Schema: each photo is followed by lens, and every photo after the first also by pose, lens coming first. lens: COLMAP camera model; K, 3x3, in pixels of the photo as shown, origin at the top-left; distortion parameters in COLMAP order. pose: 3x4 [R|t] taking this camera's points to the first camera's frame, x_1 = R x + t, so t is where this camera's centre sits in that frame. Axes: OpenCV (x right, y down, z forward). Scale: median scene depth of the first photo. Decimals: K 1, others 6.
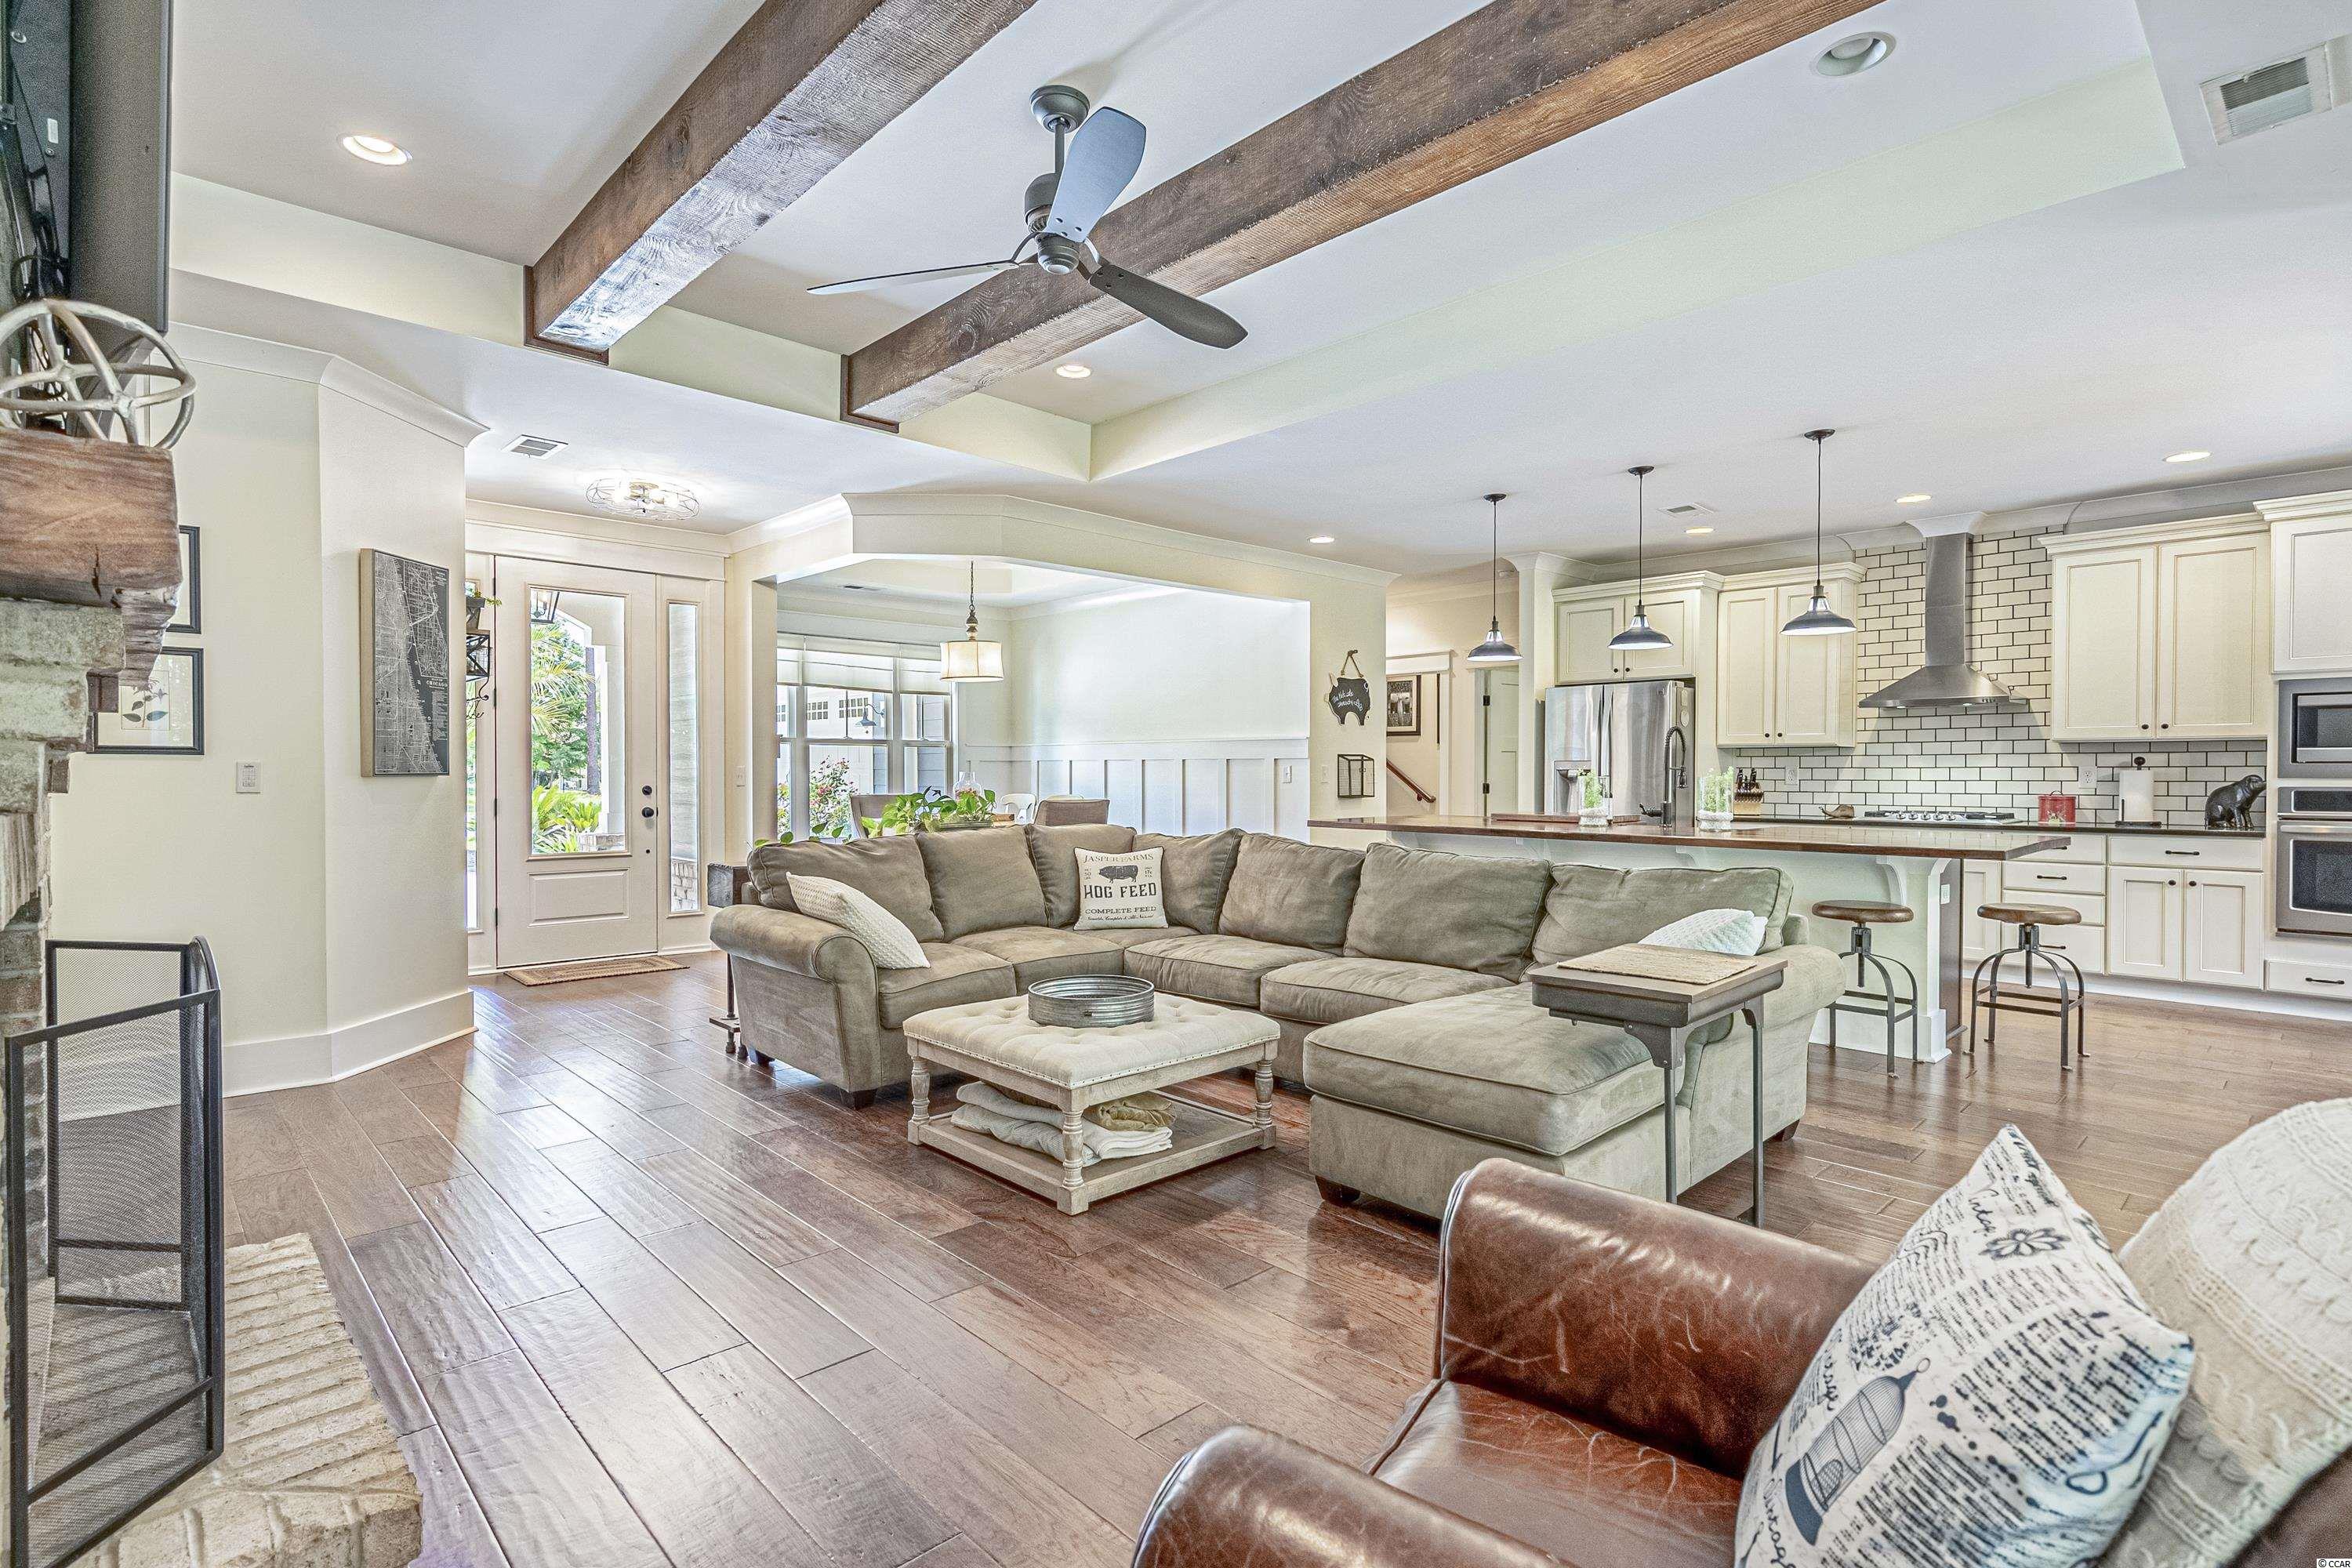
lens RADIAL K [[1142.3, 0, 1176.8], [0, 1142.3, 783.3], [0, 0, 1]] dist [-0.006011, 0.004187]
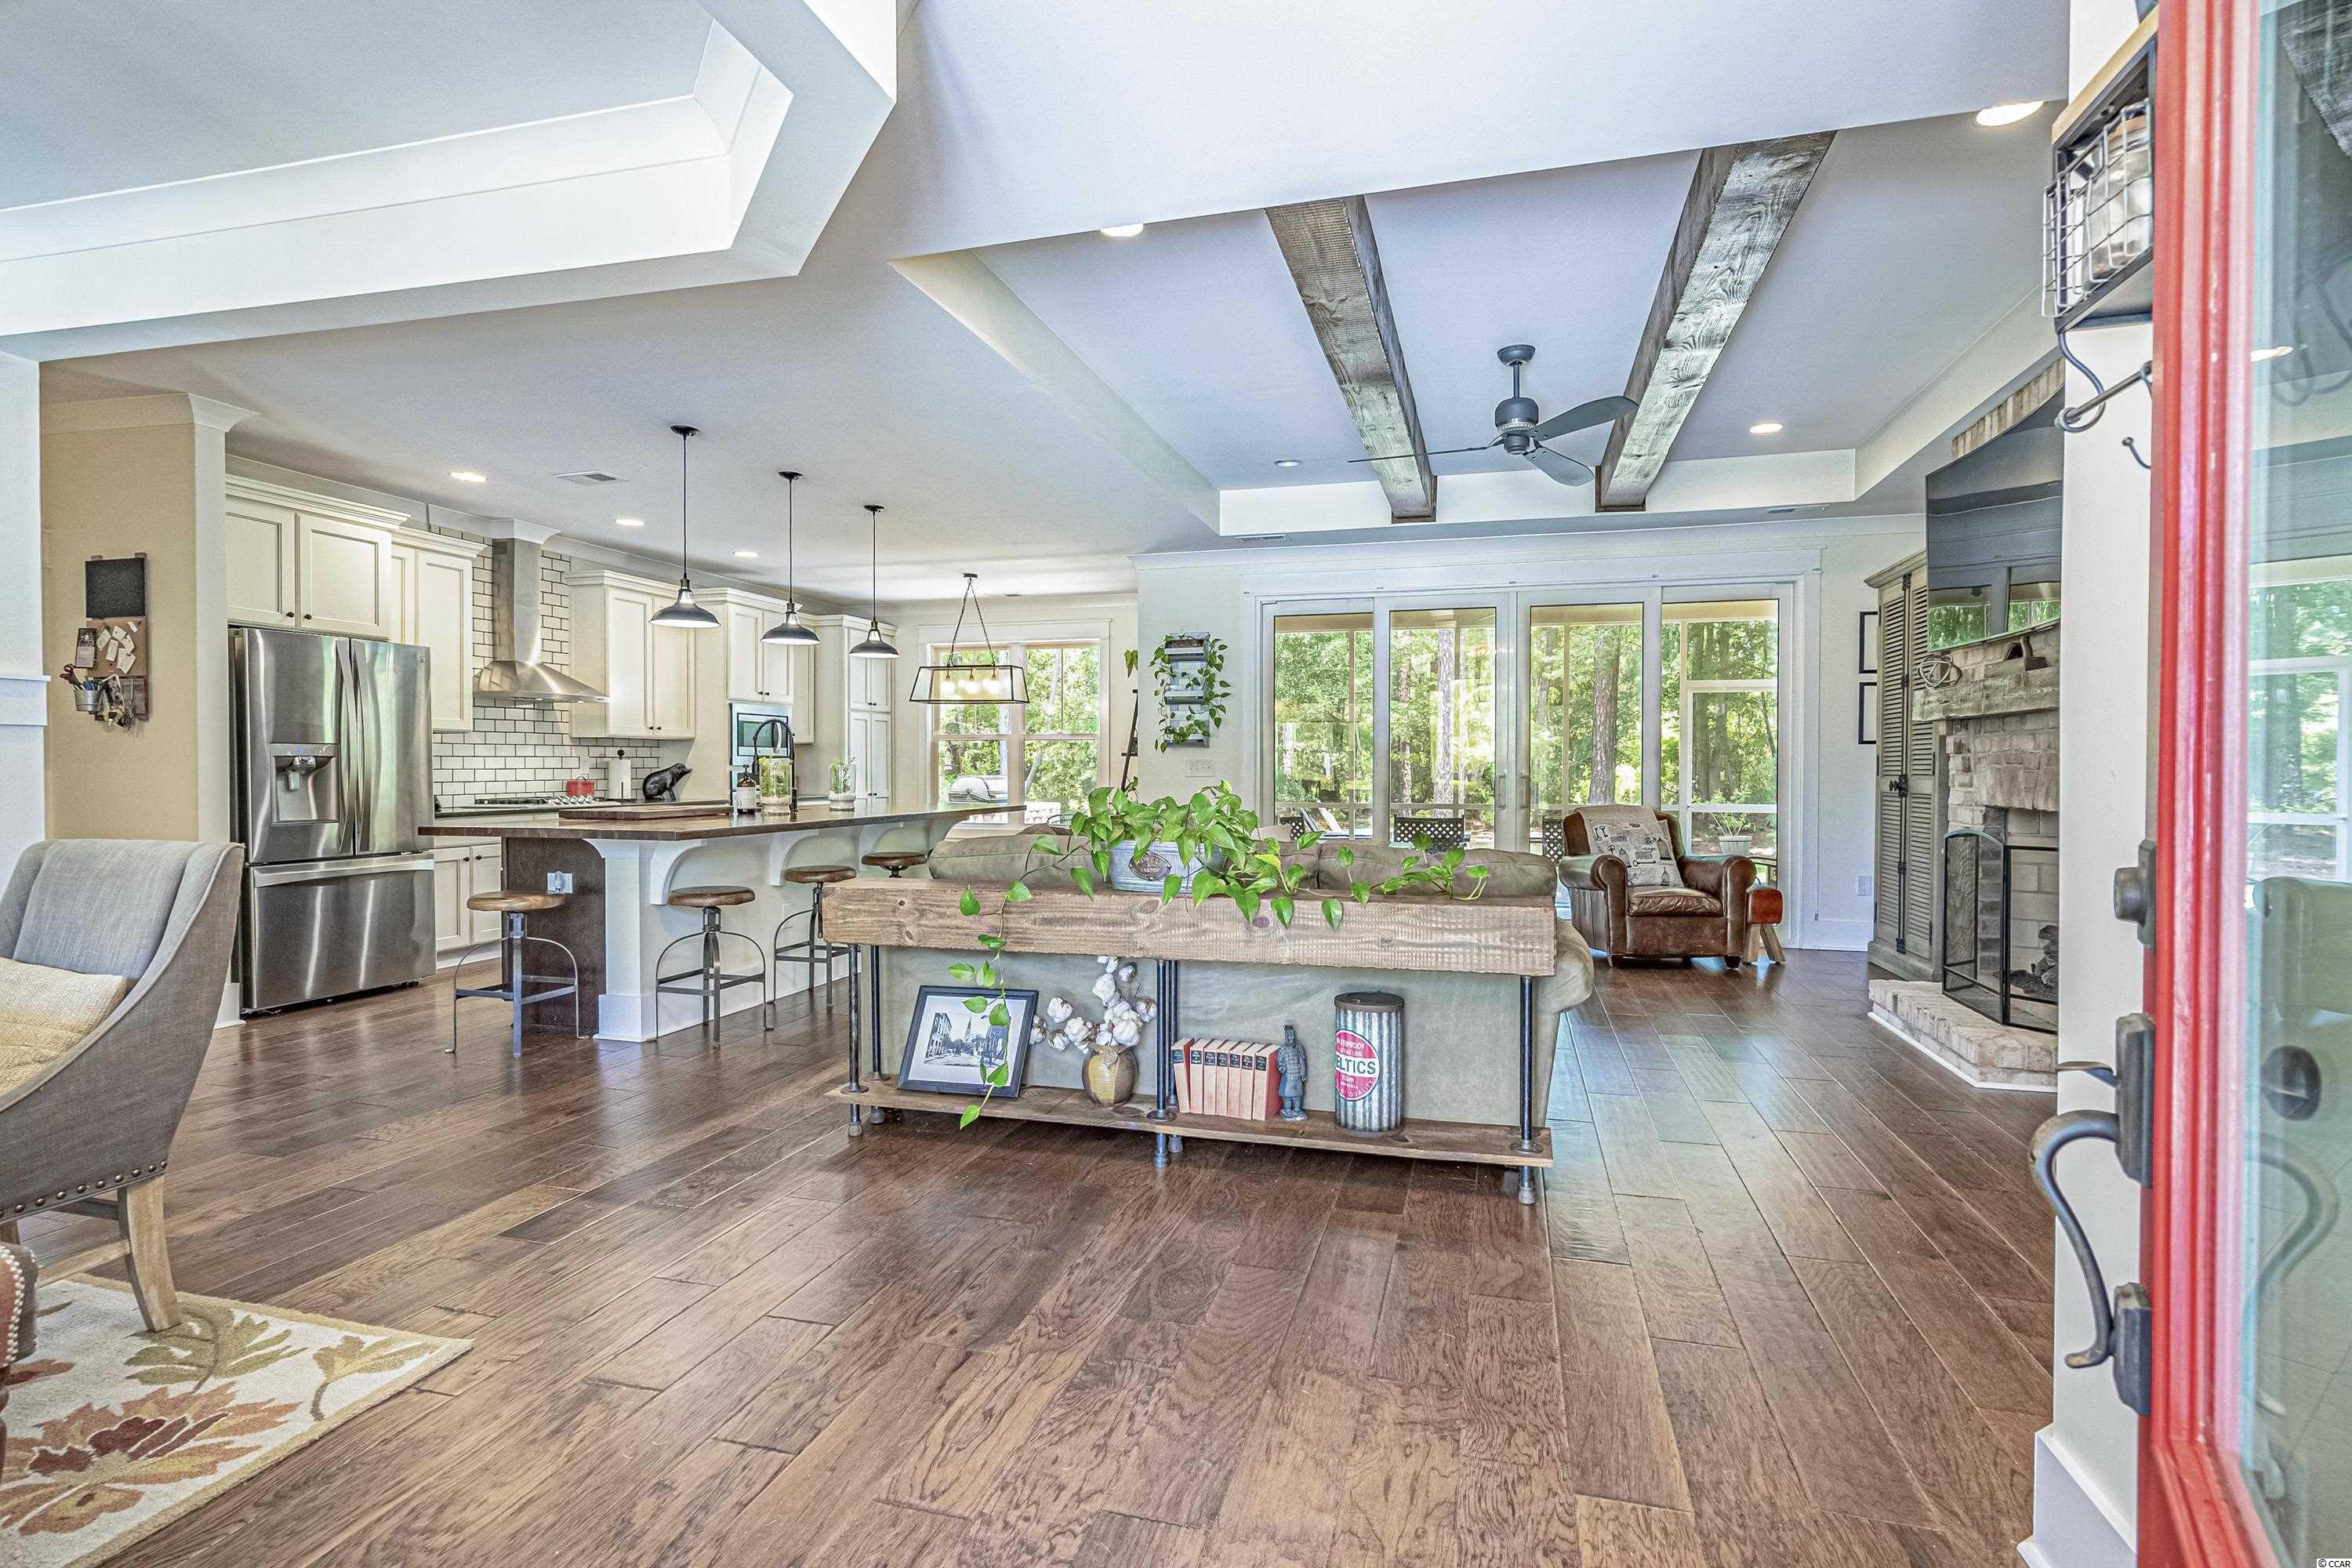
lens RADIAL K [[1142.3, 0, 1182.3], [0, 1142.3, 785.5], [0, 0, 1]] dist [-0.006011, 0.004187]
pose [[-0.505262, -0.016464, 0.862809, -0.596950], [0.007190, 0.999703, 0.023287, -0.007582], [-0.862936, 0.017970, -0.504993, 1.048761]]
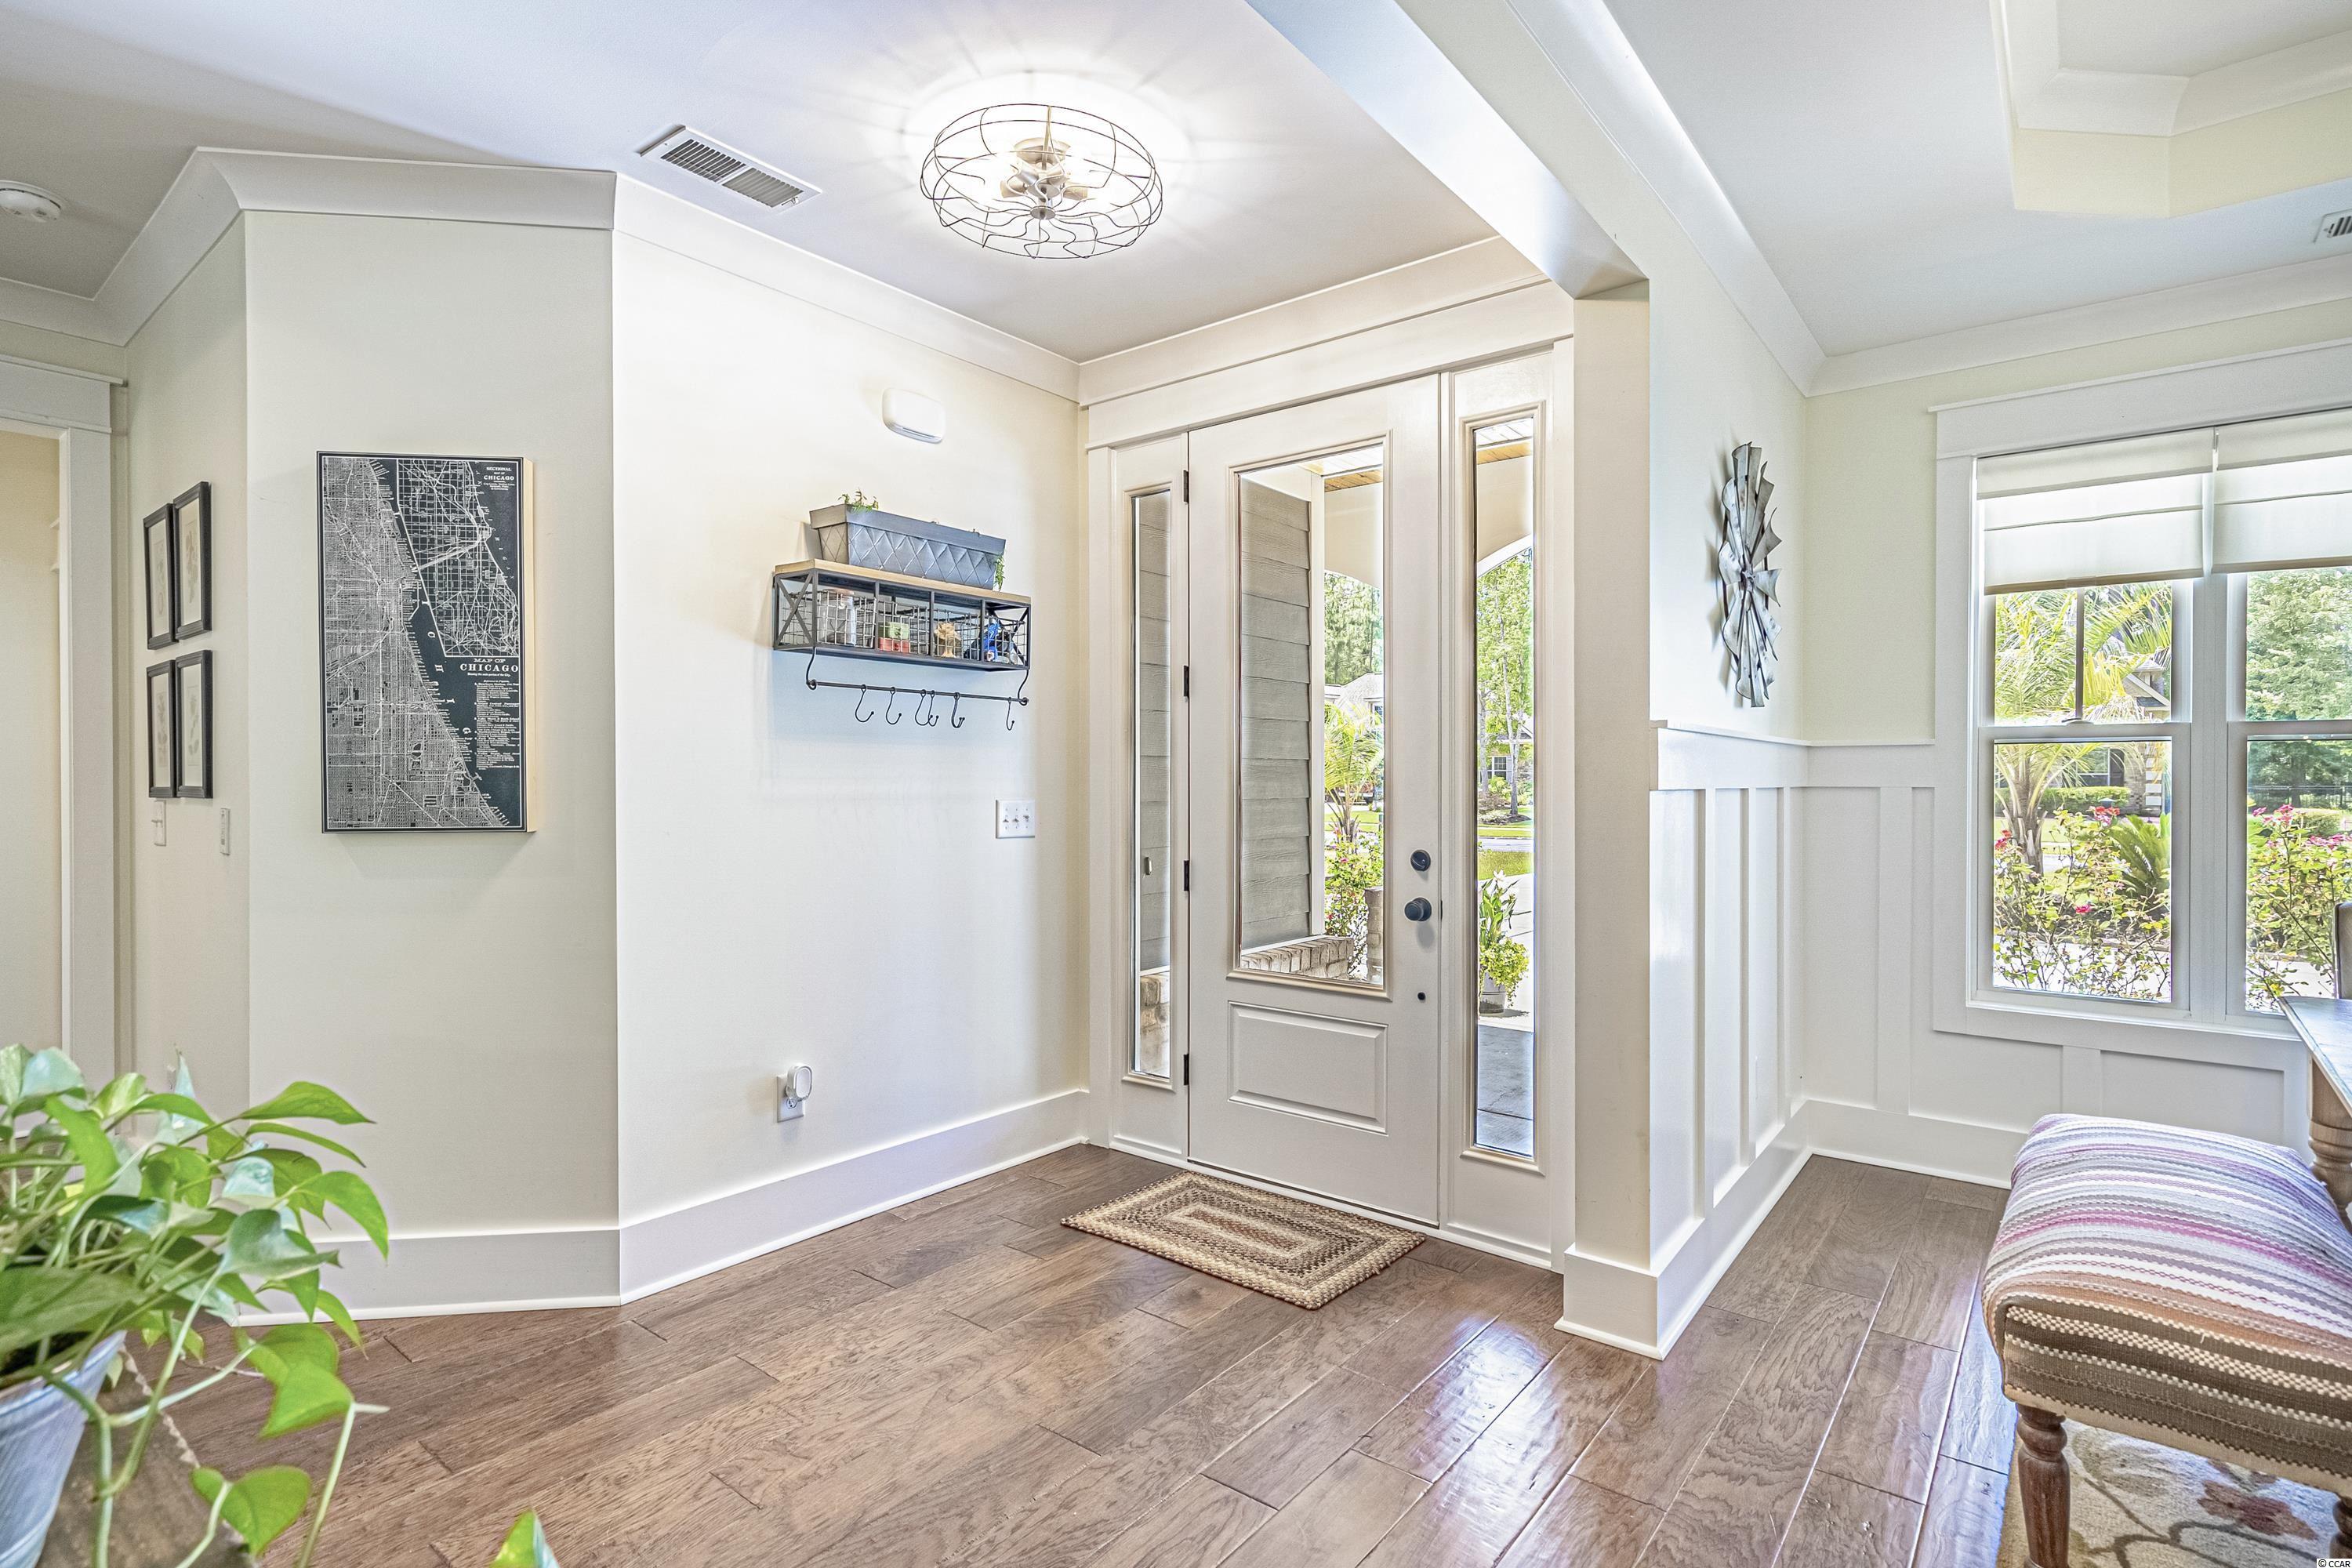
lens RADIAL K [[1142.3, 0, 1189.8], [0, 1142.3, 783.1], [0, 0, 1]] dist [-0.006011, 0.004187]
pose [[0.140885, 0.003657, -0.990019, -0.034186], [-0.011533, 0.999931, 0.002053, -0.026043], [0.989959, 0.011129, 0.140917, 0.911199]]
